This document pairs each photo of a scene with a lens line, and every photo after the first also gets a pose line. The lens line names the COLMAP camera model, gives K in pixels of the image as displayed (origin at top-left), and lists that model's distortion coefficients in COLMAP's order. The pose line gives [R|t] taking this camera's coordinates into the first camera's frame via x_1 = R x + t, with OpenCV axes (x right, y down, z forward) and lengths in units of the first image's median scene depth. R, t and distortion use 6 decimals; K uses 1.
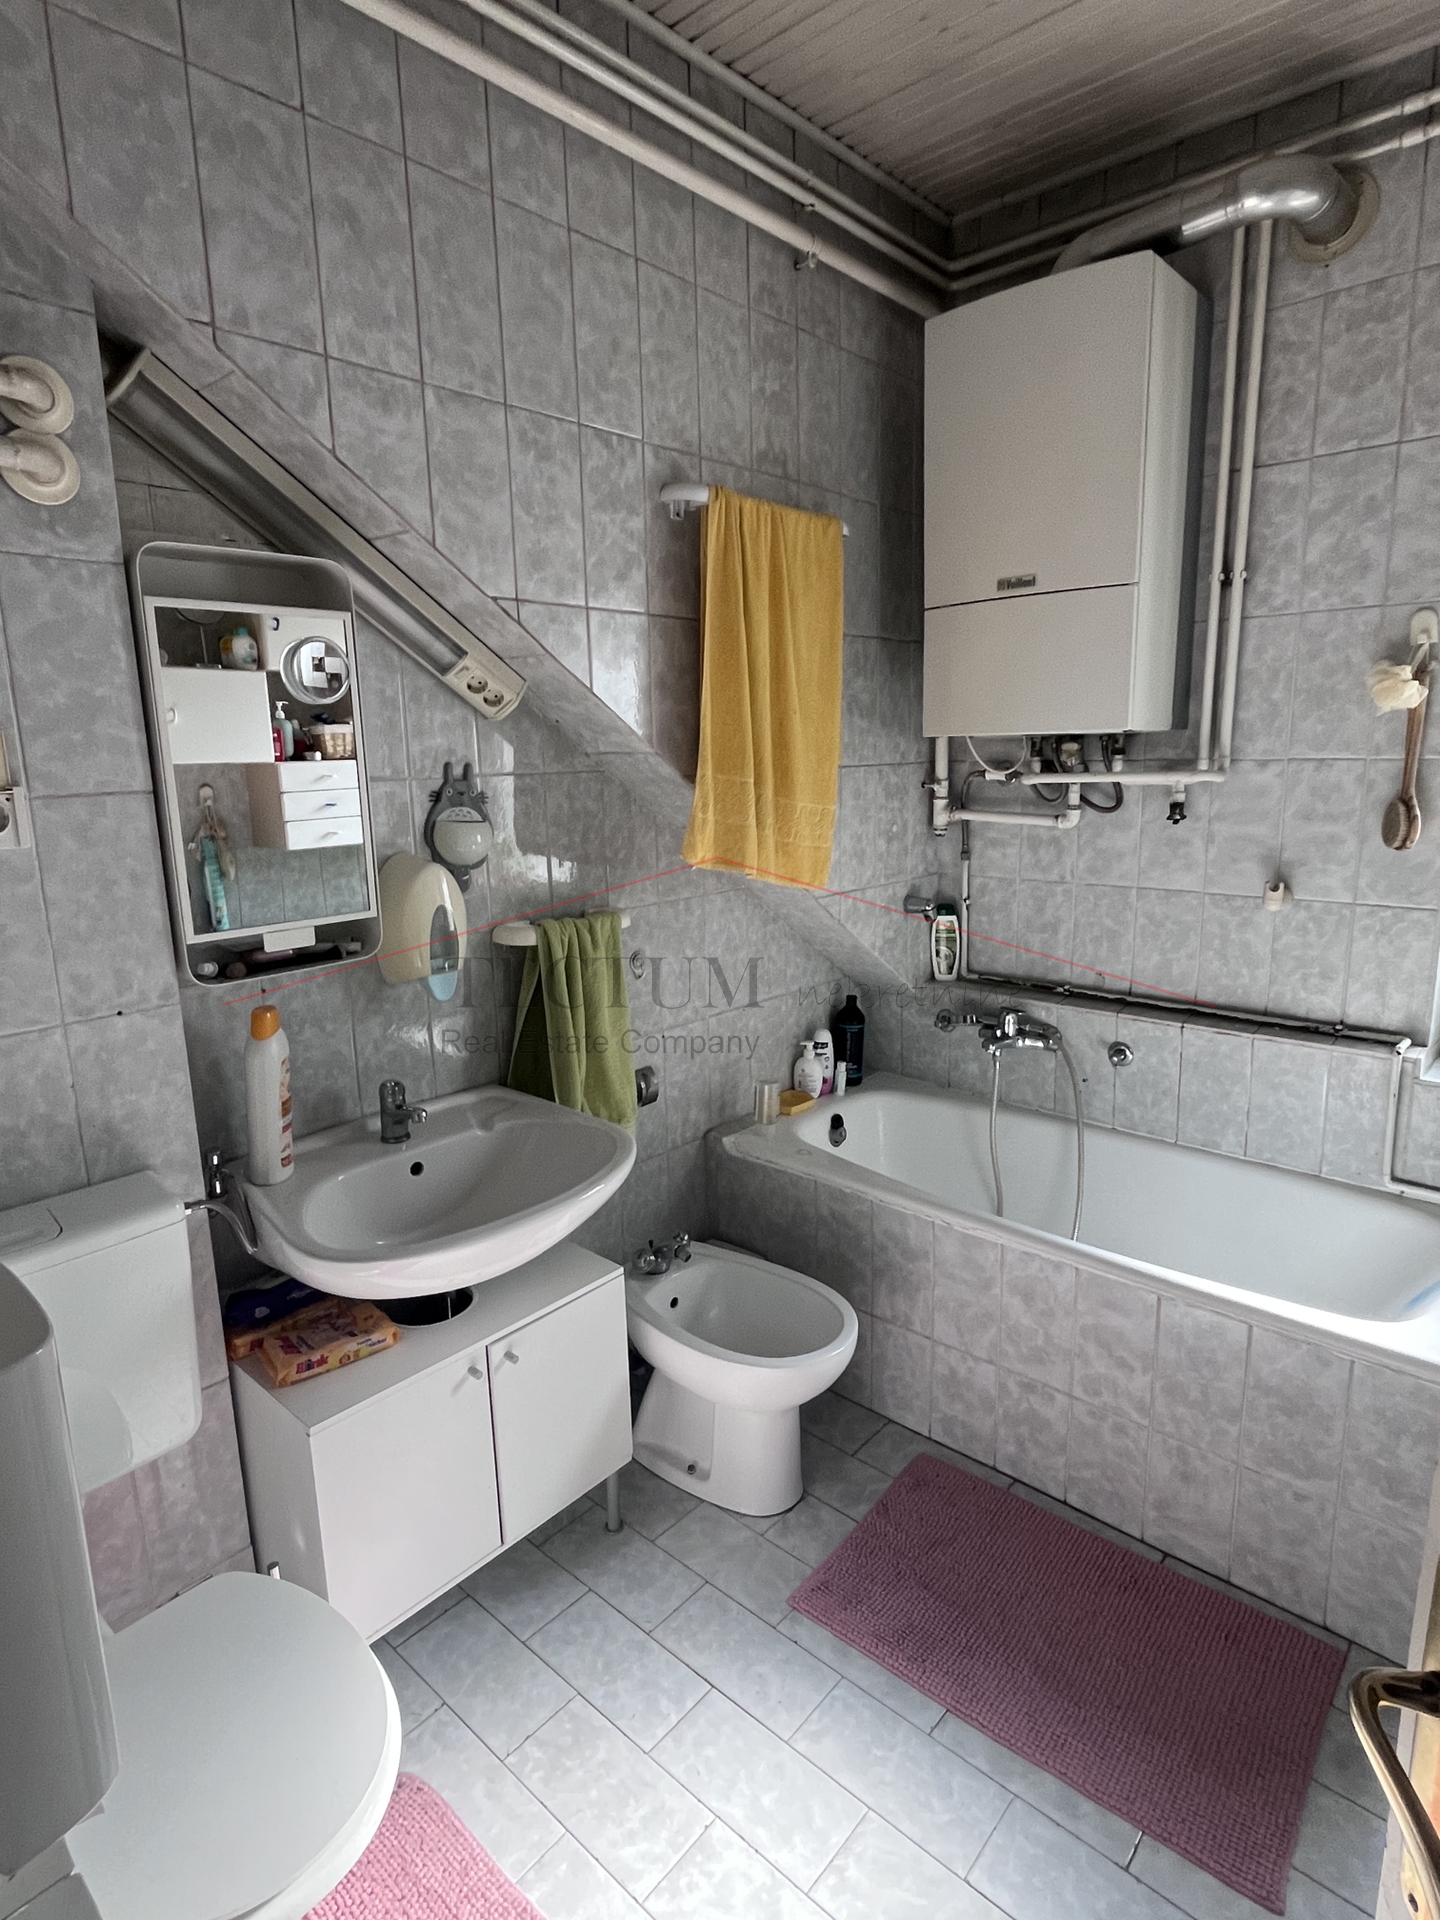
lens RADIAL K [[1040.1, 0, 720.4], [0, 1040.1, 955.8], [0, 0, 1]] dist [-0.003087, -0.000547]
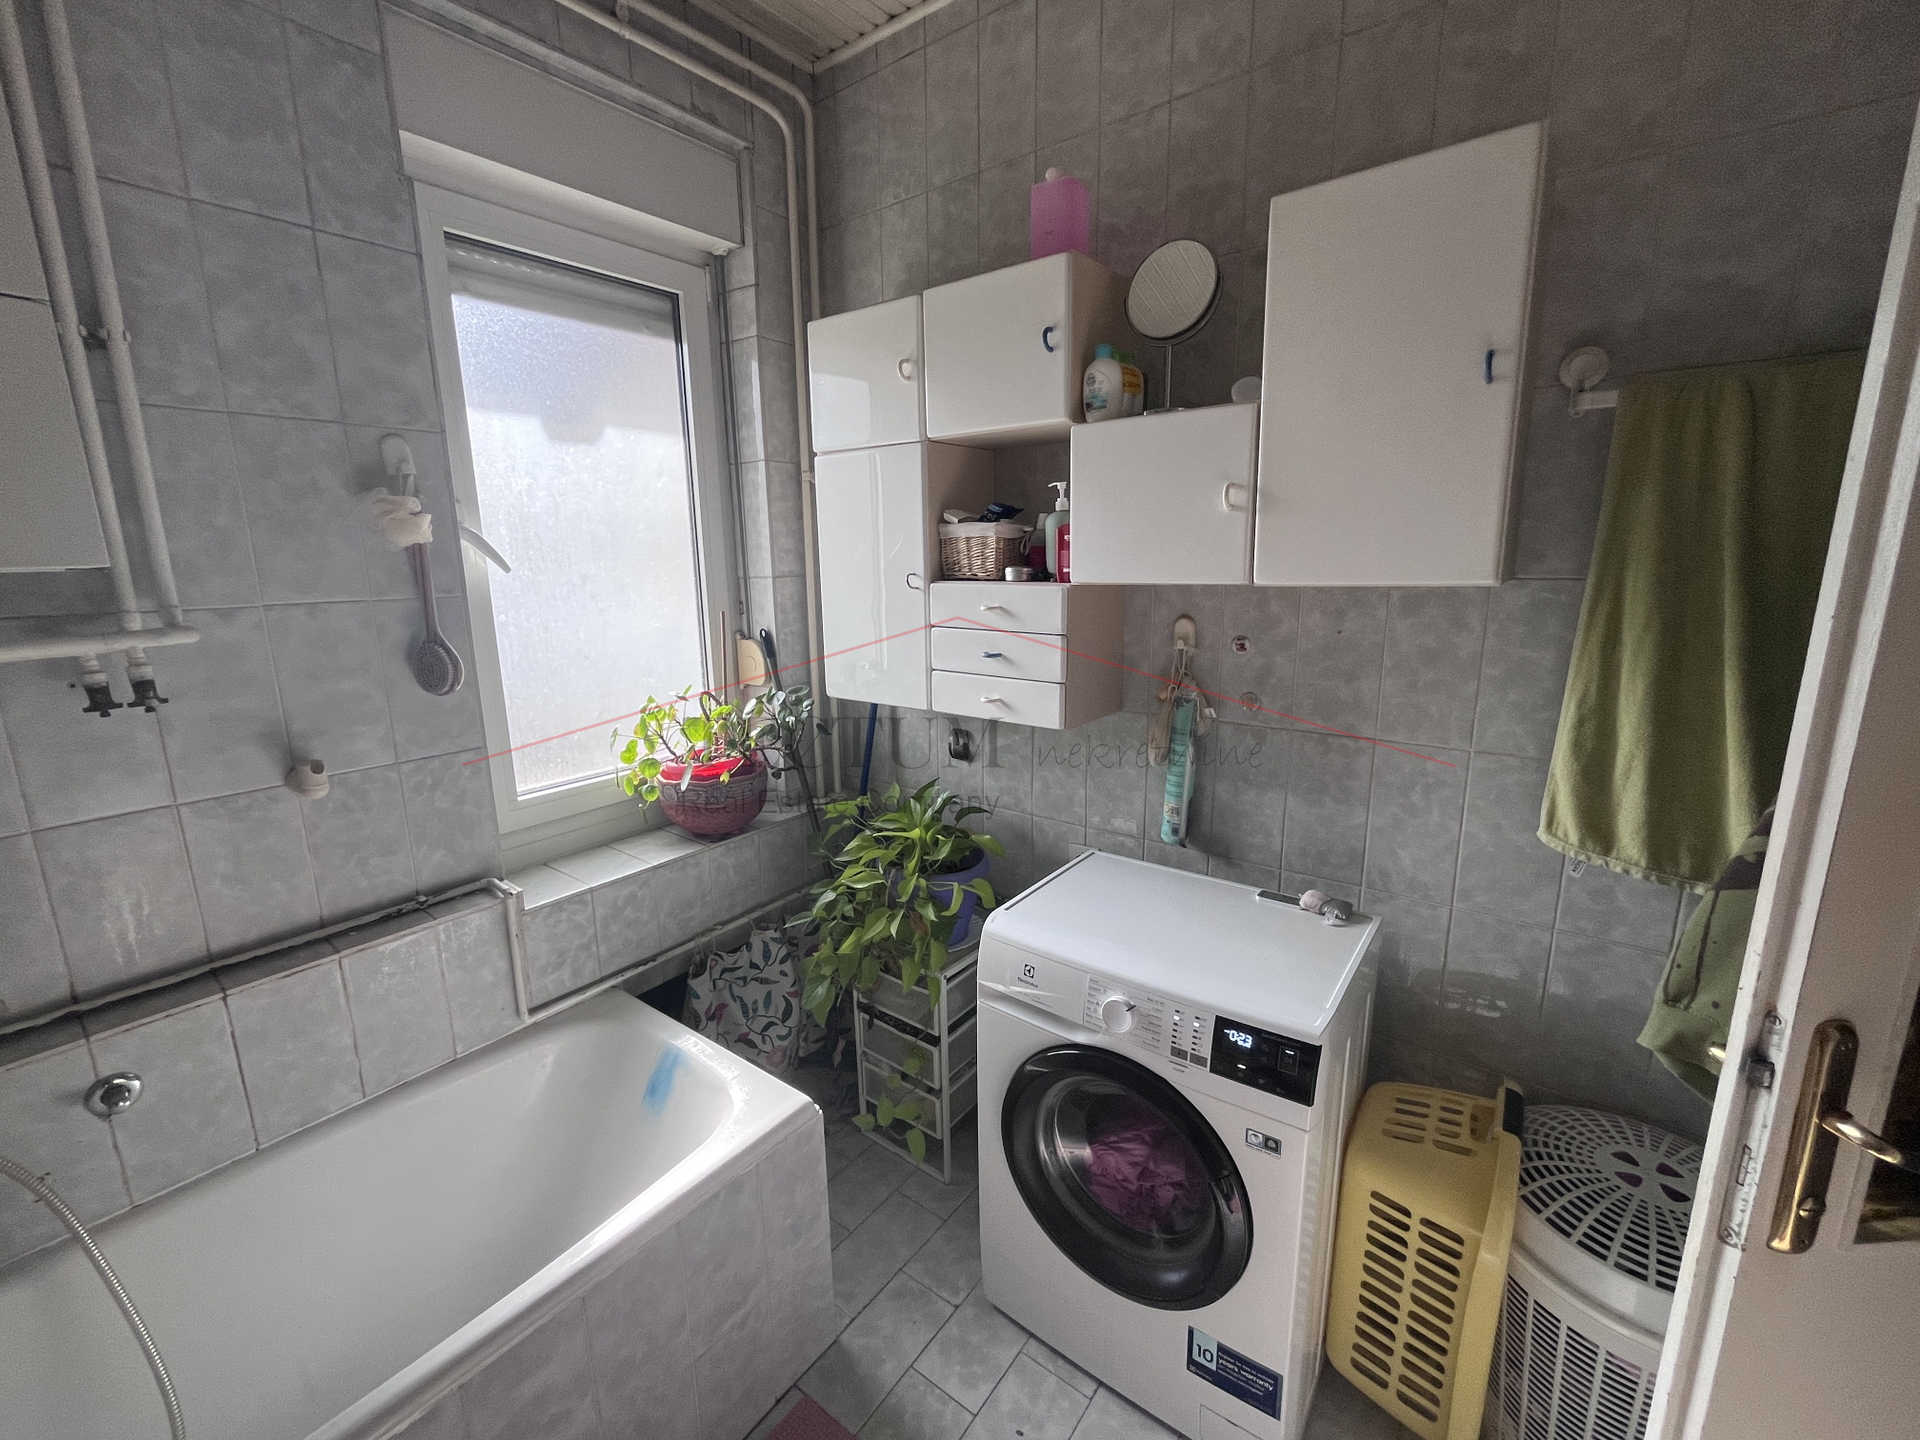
lens RADIAL K [[784.6, 0, 960.3], [0, 784.6, 711.5], [0, 0, 1]] dist [-0.008546, -0.000638]
pose [[-0.079703, -0.179169, 0.980584, -0.070974], [0.215696, 0.957308, 0.192448, -0.117291], [-0.973202, 0.226846, -0.037655, 0.553985]]
